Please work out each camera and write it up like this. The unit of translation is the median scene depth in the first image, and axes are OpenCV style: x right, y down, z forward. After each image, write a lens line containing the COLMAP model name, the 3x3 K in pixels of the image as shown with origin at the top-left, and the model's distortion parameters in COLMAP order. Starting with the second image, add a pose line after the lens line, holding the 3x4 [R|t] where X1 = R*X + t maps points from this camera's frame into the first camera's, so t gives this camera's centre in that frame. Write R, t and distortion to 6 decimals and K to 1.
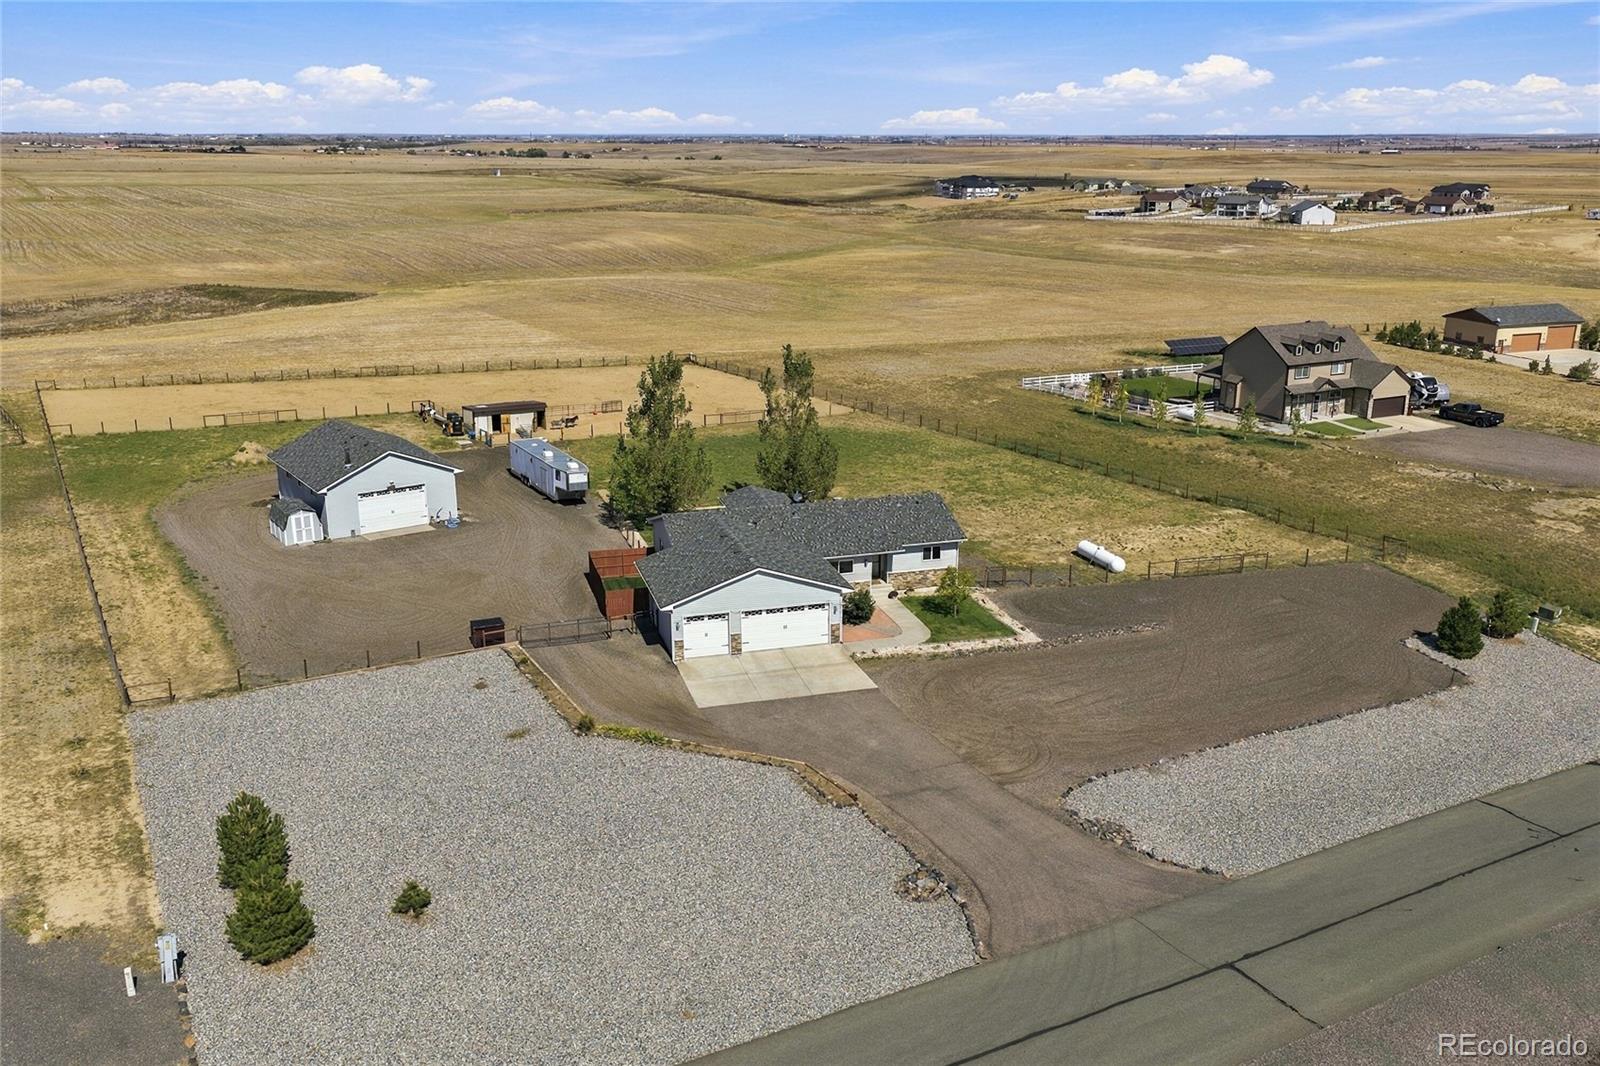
lens RADIAL K [[1357.1, 0, 803.9], [0, 1357.1, 534.5], [0, 0, 1]] dist [-0.008461, 0.030398]
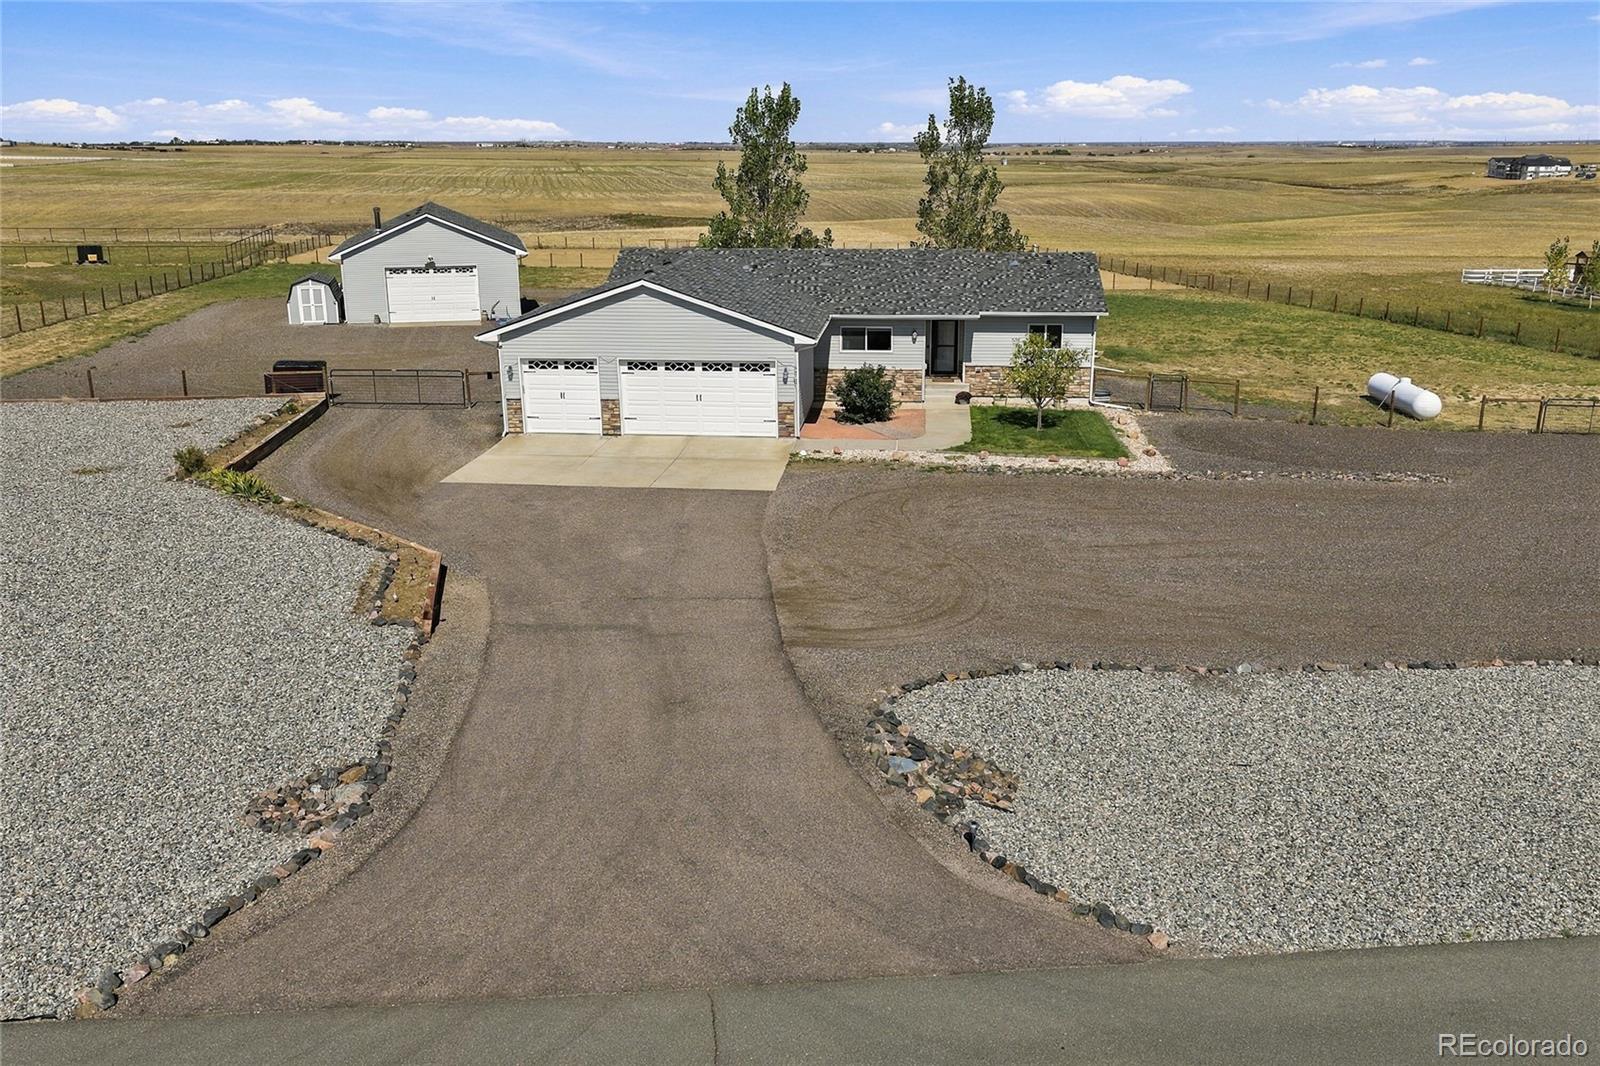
lens RADIAL K [[1357.1, 0, 796.8], [0, 1357.1, 533.7], [0, 0, 1]] dist [-0.008461, 0.030398]
pose [[0.927099, 0.102357, -0.360571, 0.237866], [-0.106020, 0.994317, 0.009662, 0.115021], [0.359511, 0.029270, 0.932682, 0.475193]]
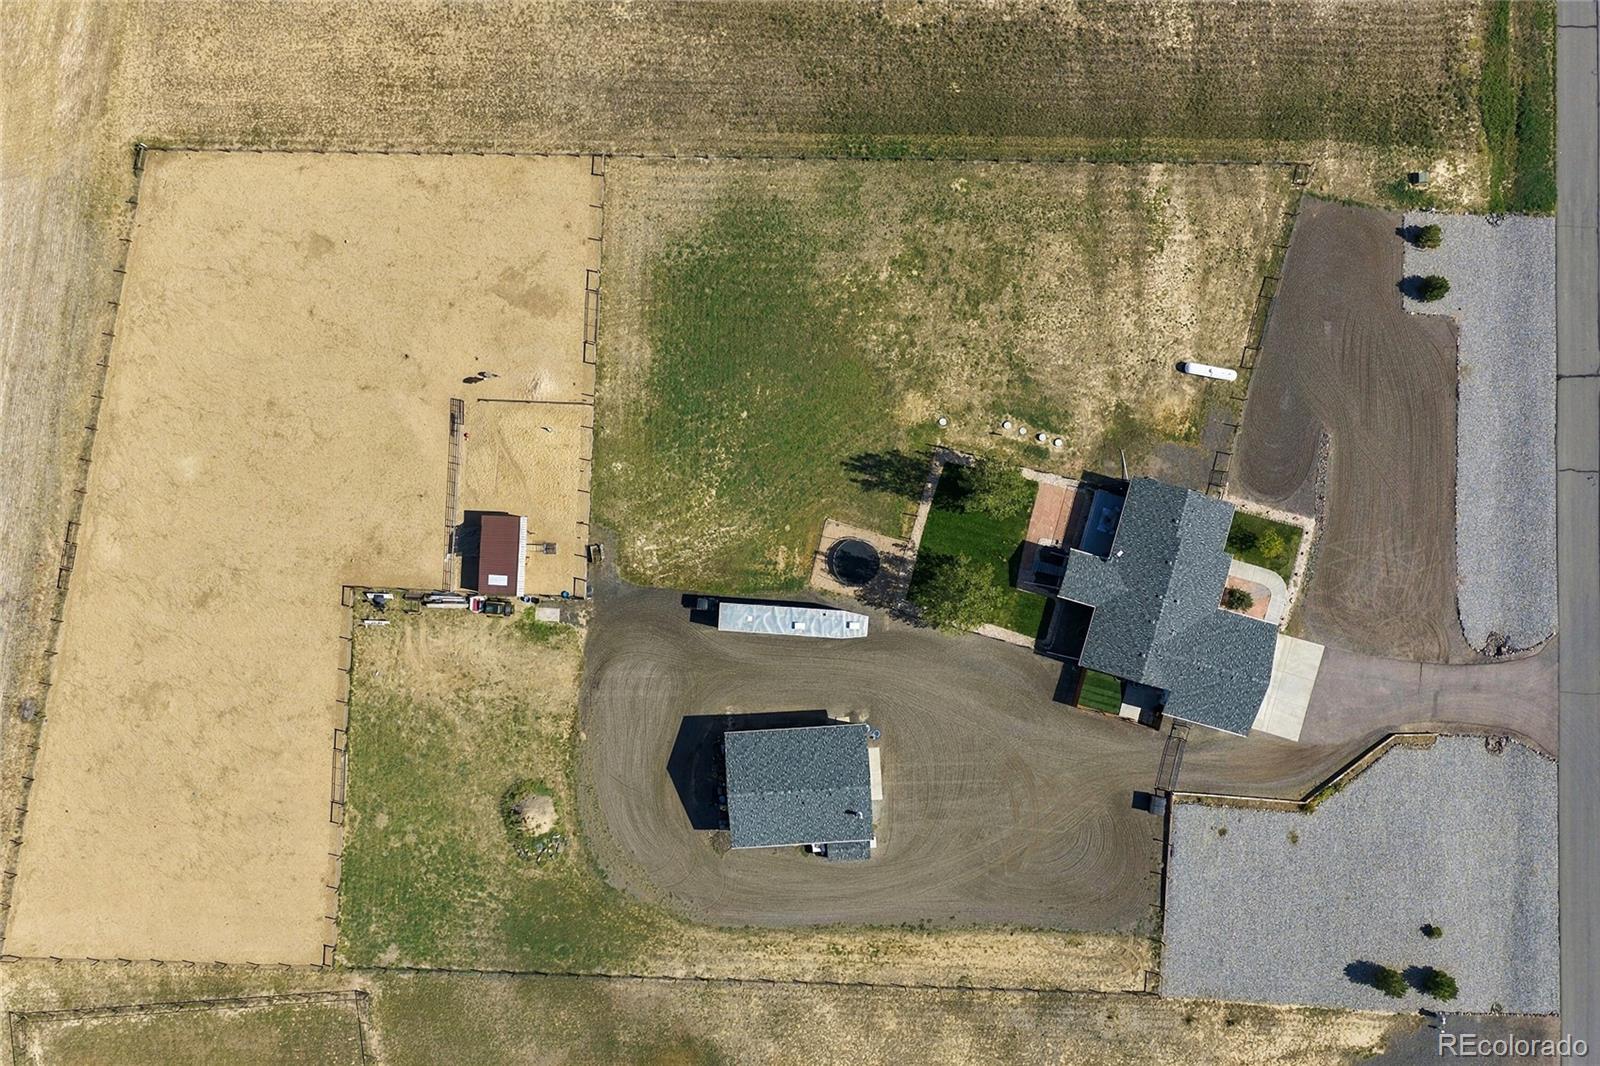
lens RADIAL K [[1357.1, 0, 798.4], [0, 1357.1, 536.2], [0, 0, 1]] dist [-0.008461, 0.030398]
pose [[0.530771, -0.847428, -0.012152, -0.164969], [0.241262, 0.137333, 0.960694, -1.728516], [-0.812450, -0.512840, 0.277345, 1.068789]]
